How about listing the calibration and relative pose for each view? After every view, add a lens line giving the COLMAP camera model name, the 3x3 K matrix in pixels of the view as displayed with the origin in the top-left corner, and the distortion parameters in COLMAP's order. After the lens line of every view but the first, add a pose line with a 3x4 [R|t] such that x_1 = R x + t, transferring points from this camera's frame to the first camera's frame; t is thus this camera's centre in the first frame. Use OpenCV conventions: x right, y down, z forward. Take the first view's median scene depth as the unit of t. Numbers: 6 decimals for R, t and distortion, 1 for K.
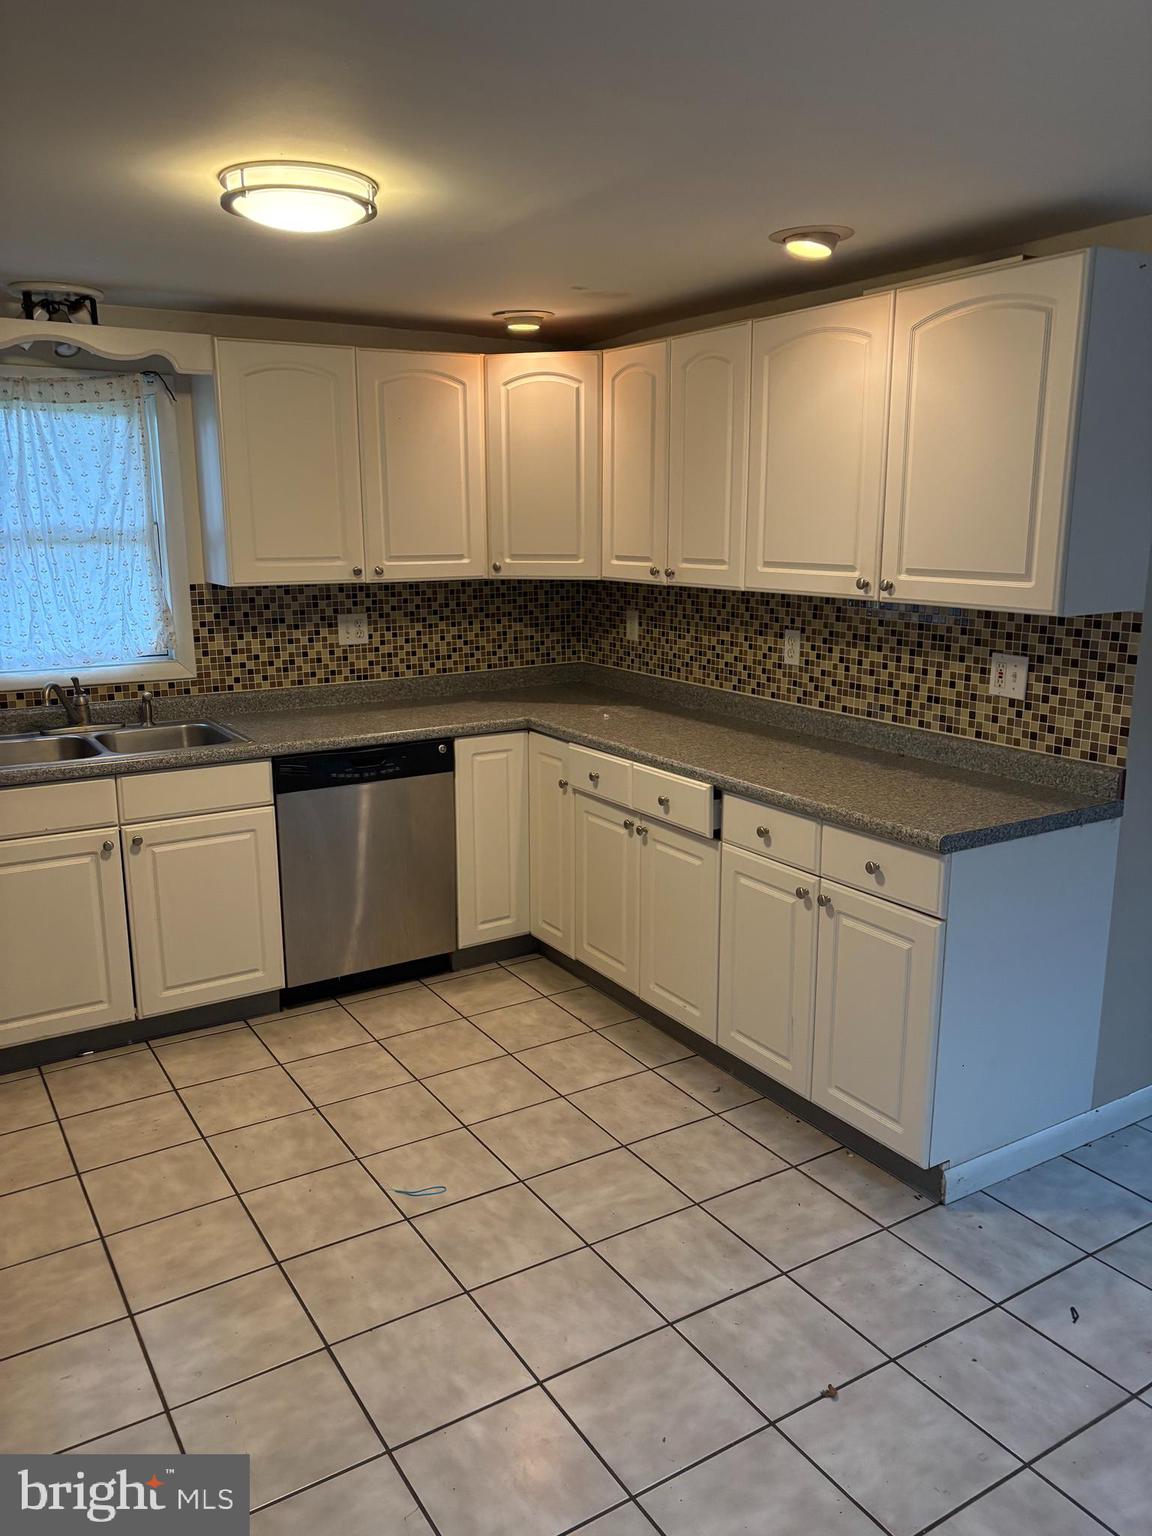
lens RADIAL K [[1161.6, 0, 576.0], [0, 1161.6, 768.0], [0, 0, 1]] dist [0.058956, -0.057195]
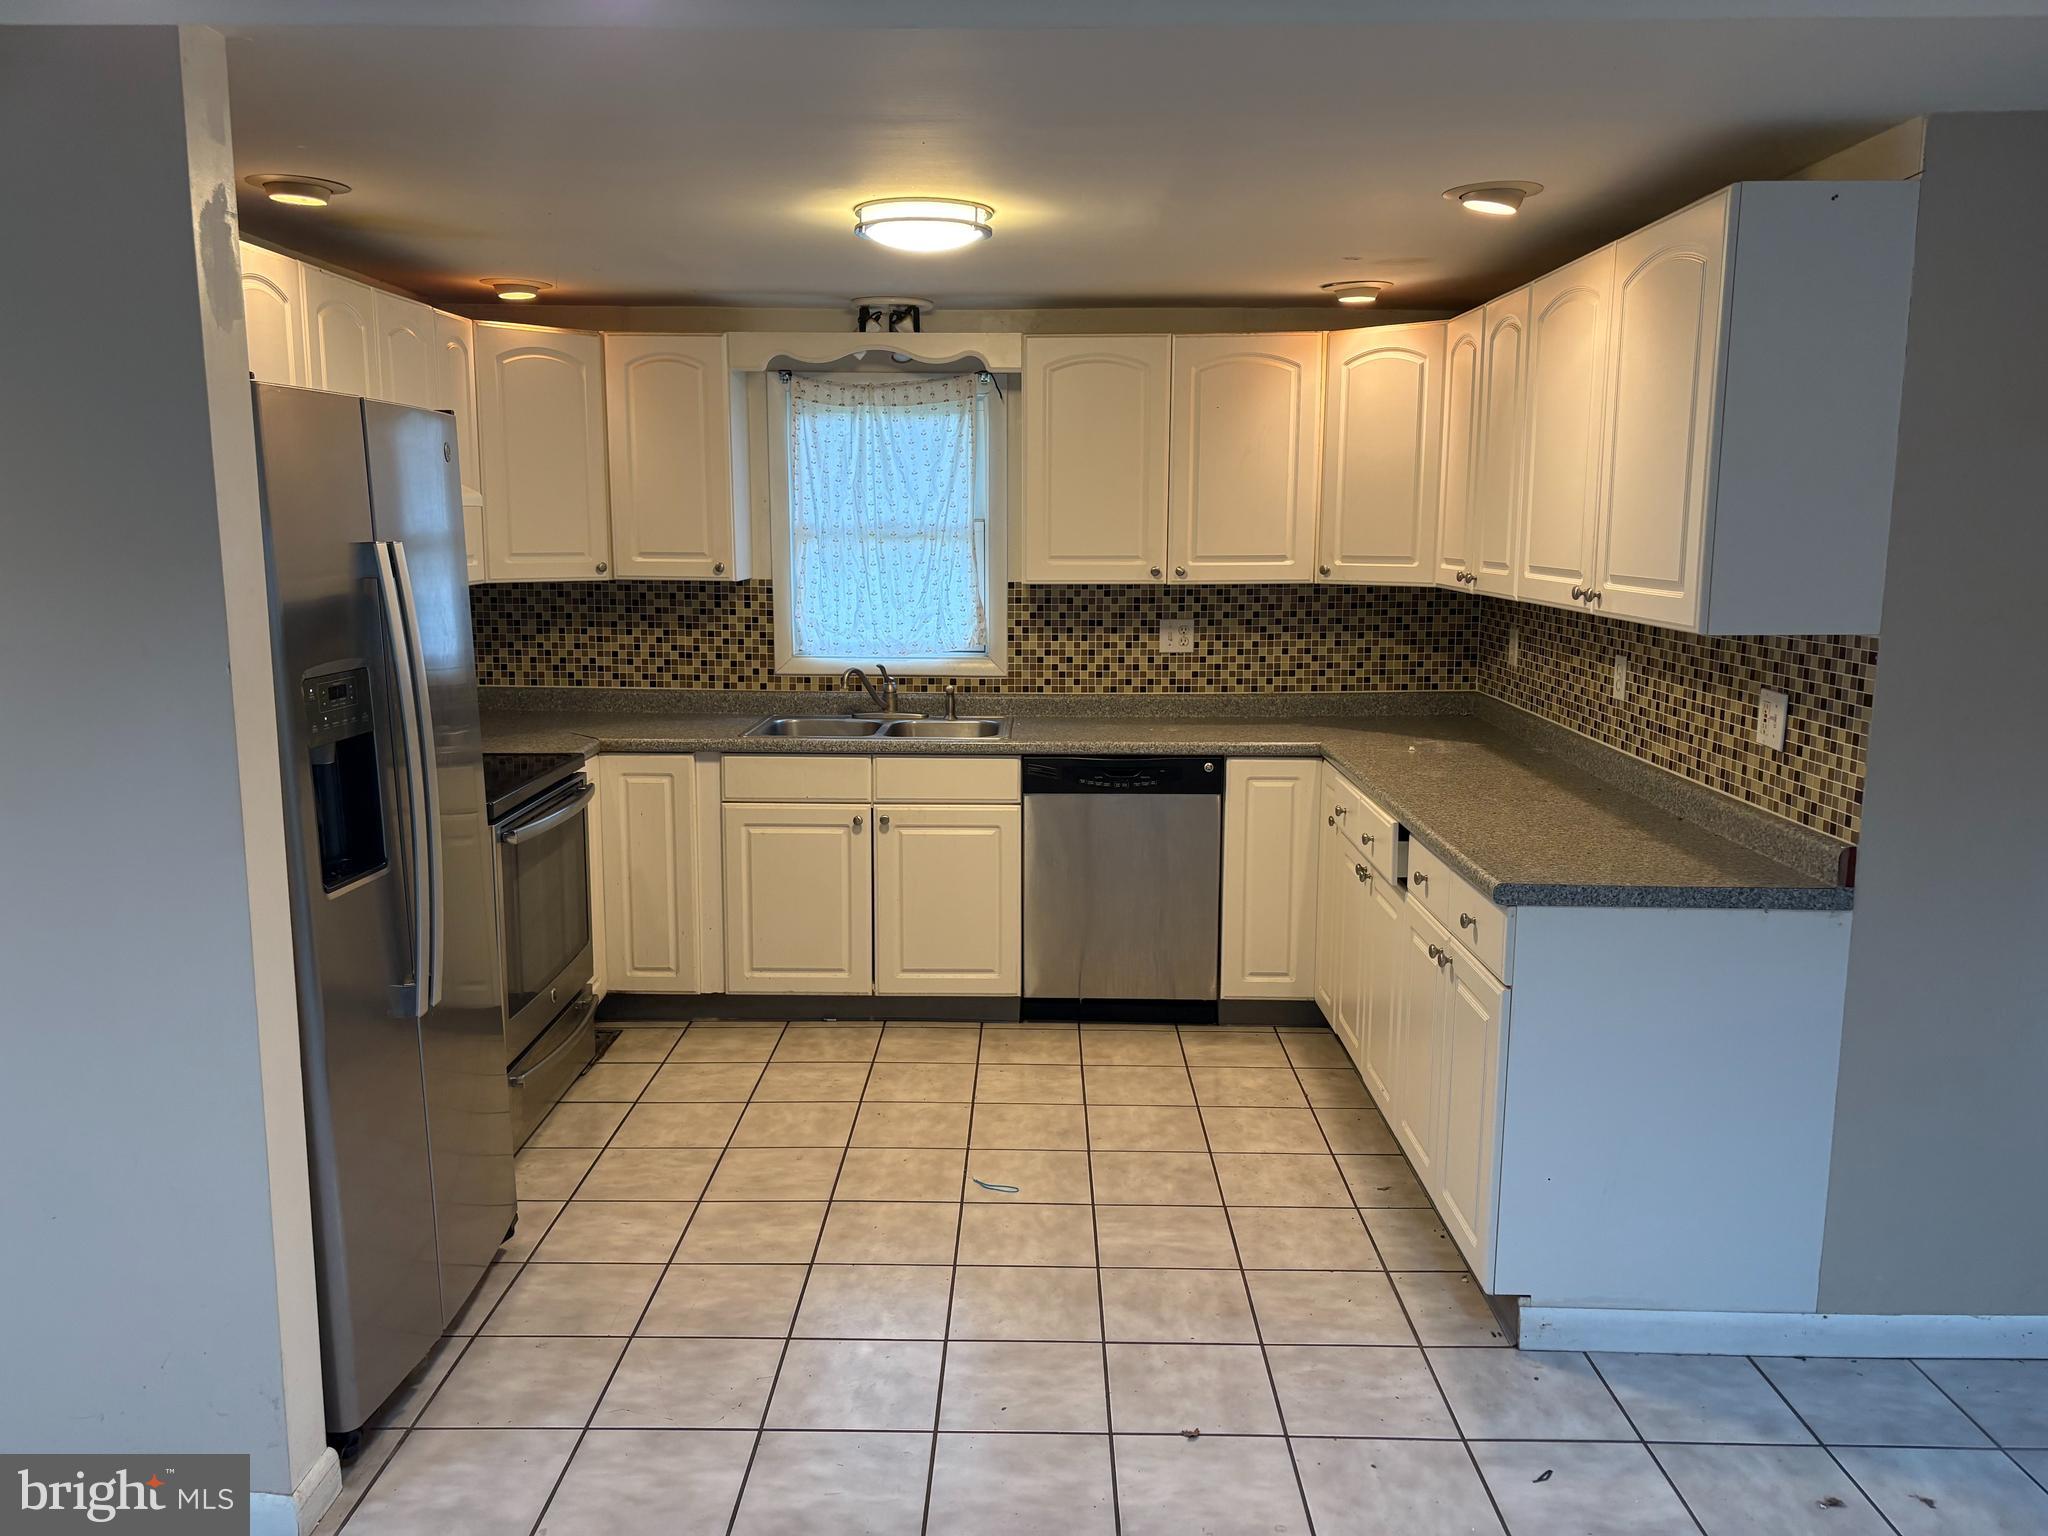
lens RADIAL K [[1566.6, 0, 1035.7], [0, 1566.6, 767.4], [0, 0, 1]] dist [0.155243, -0.212005]
pose [[0.845431, 0.090378, -0.526383, 0.422695], [-0.120446, 0.992452, -0.023049, 0.028090], [0.520327, 0.082887, 0.849935, -0.109616]]
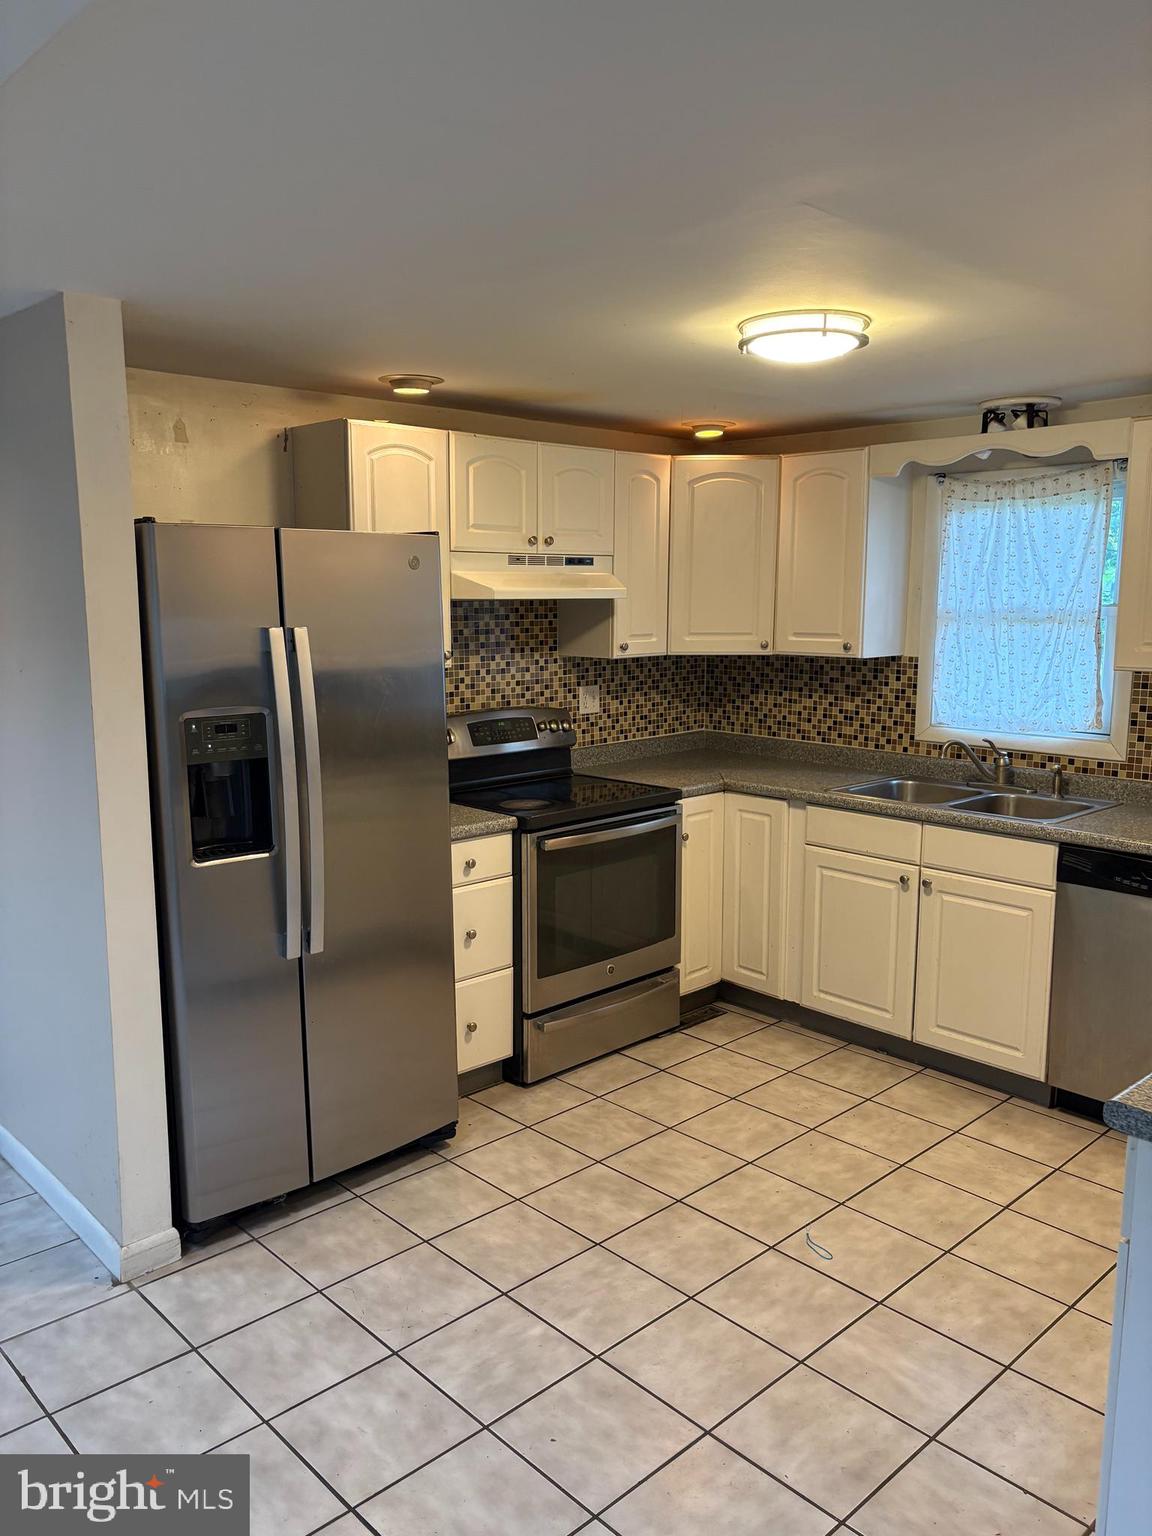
lens RADIAL K [[1181.9, 0, 576.0], [0, 1181.9, 768.0], [0, 0, 1]] dist [0.004213, 0.036204]
pose [[0.199552, 0.146345, -0.968897, 0.576271], [-0.210348, 0.972131, 0.103510, -0.082705], [0.957044, 0.183150, 0.224774, 0.361663]]
